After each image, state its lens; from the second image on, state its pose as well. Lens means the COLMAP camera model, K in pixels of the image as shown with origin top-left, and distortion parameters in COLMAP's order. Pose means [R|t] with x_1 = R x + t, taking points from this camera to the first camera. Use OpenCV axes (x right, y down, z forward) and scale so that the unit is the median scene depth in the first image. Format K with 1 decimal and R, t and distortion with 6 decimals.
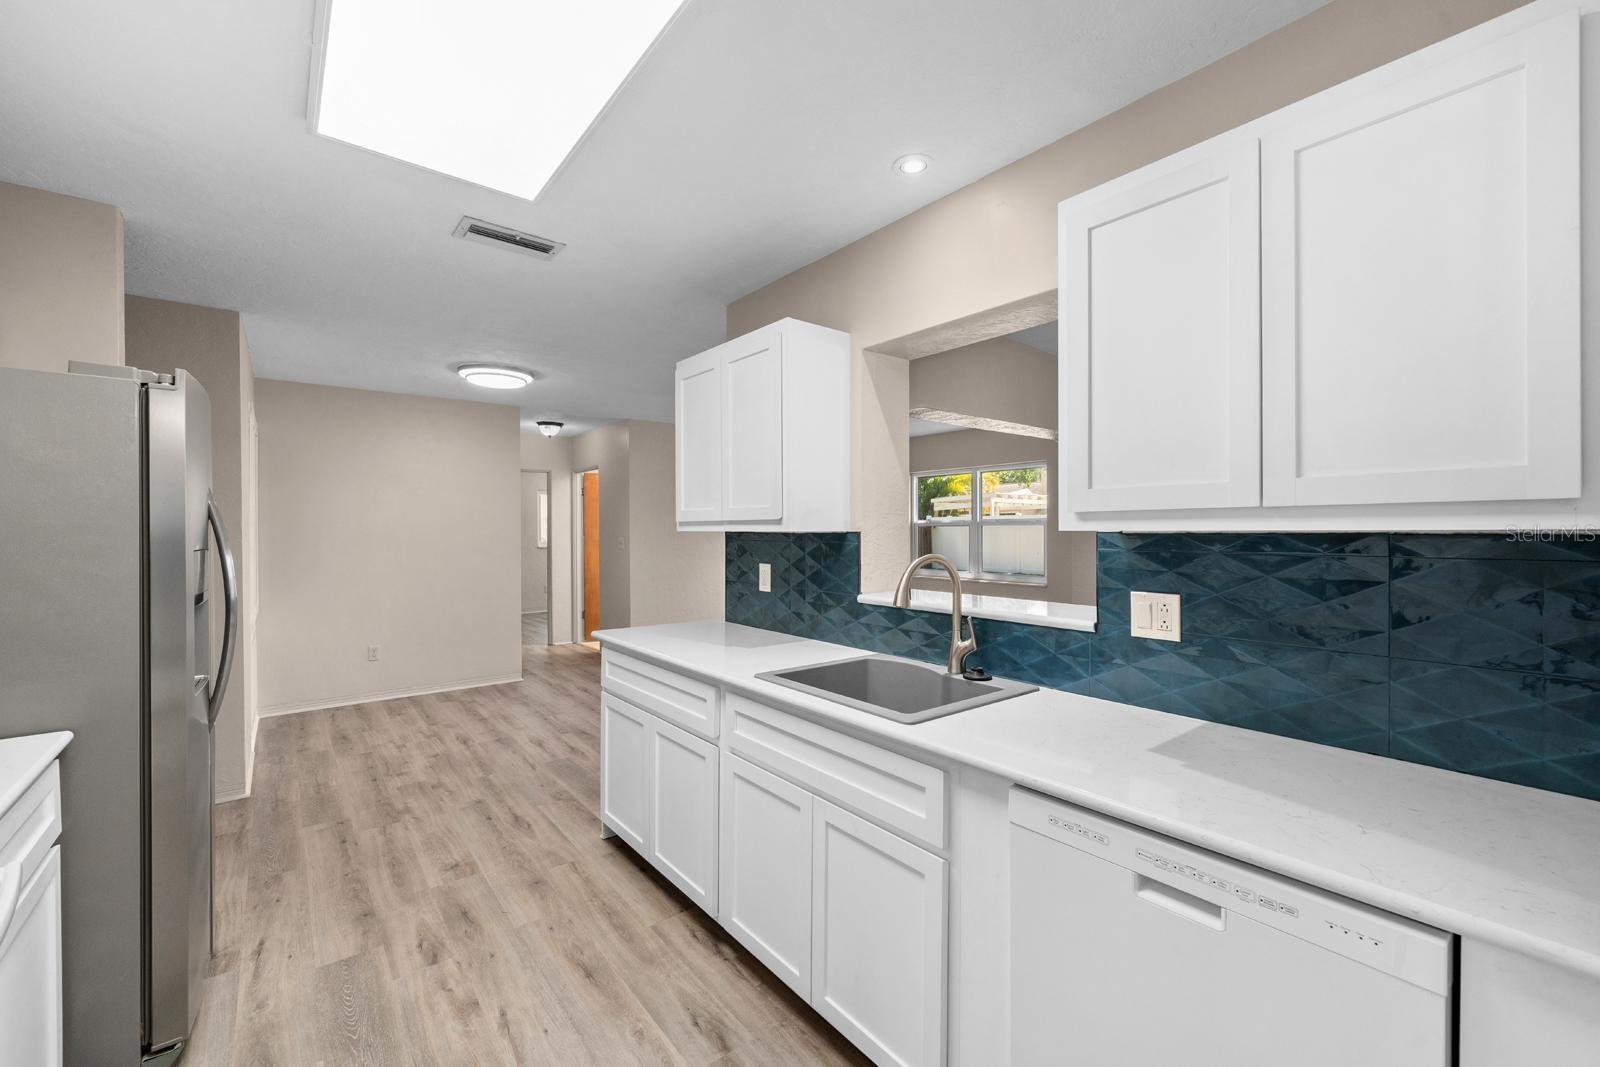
lens RADIAL K [[649.0, 0, 801.5], [0, 649.0, 533.1], [0, 0, 1]] dist [-0.001472, -0.000832]
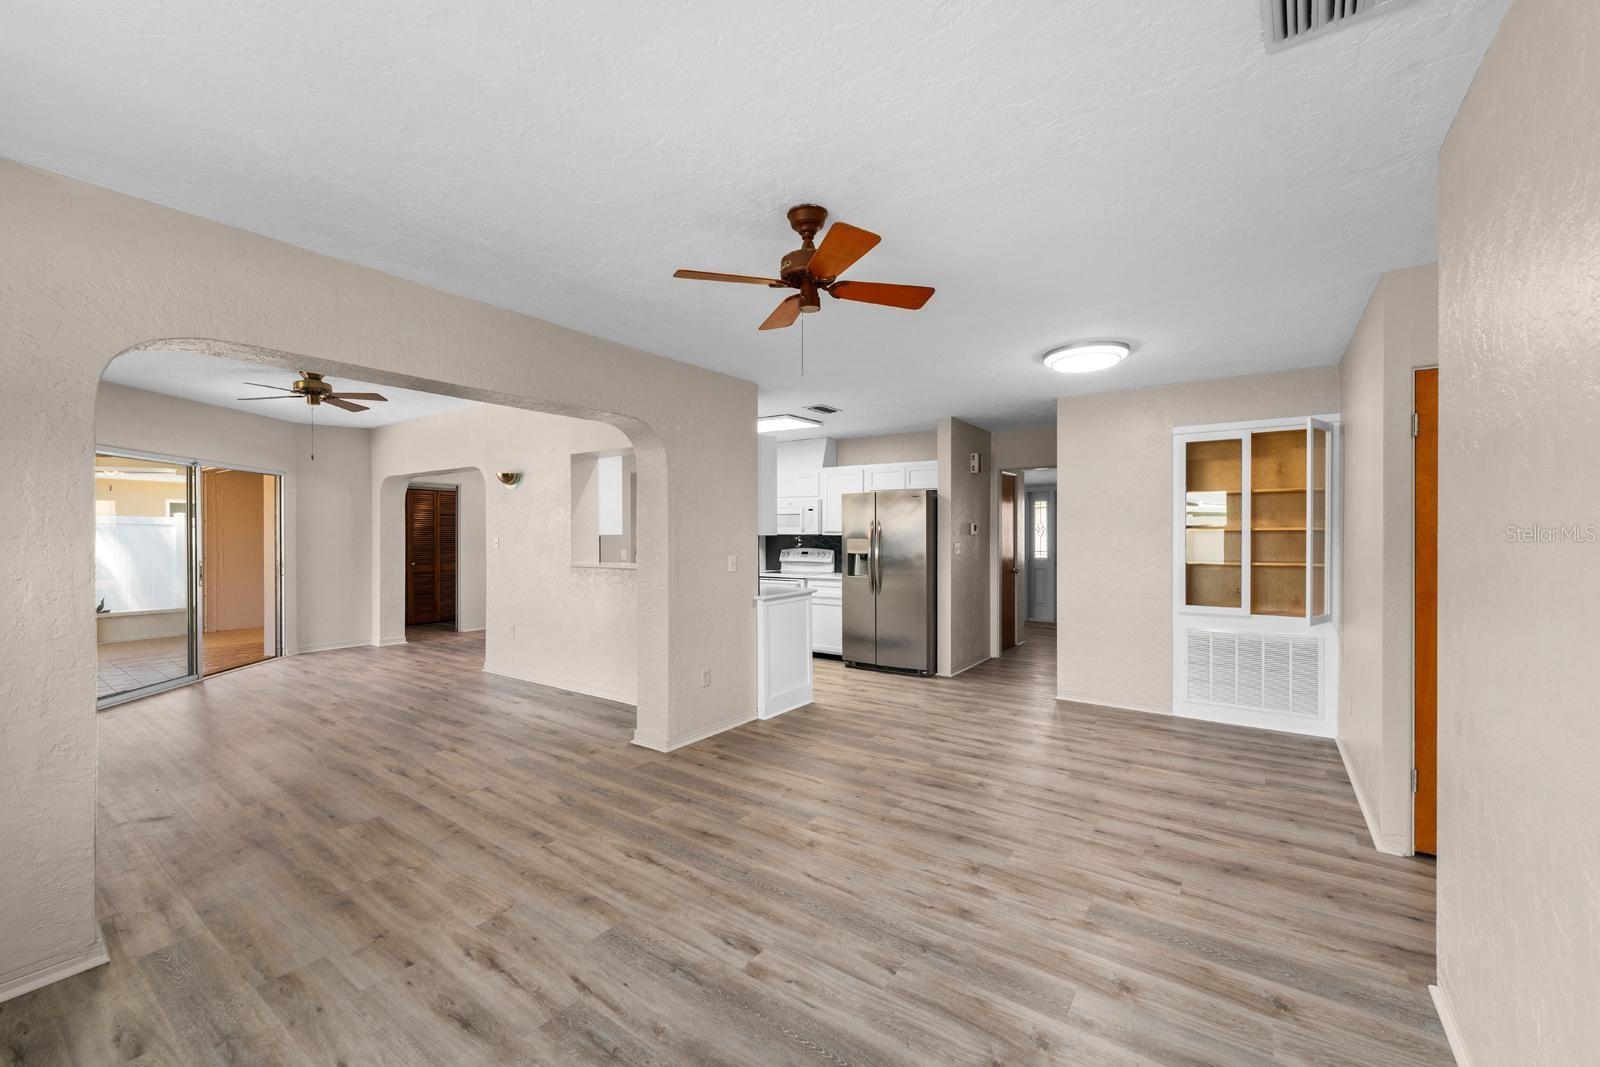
lens RADIAL K [[649.0, 0, 802.6], [0, 649.0, 535.5], [0, 0, 1]] dist [-0.001472, -0.000832]
pose [[-0.965259, 0.003261, -0.261276, 0.232718], [0.001389, 0.999972, 0.007347, -0.012455], [0.261293, 0.006729, -0.965236, 3.269474]]
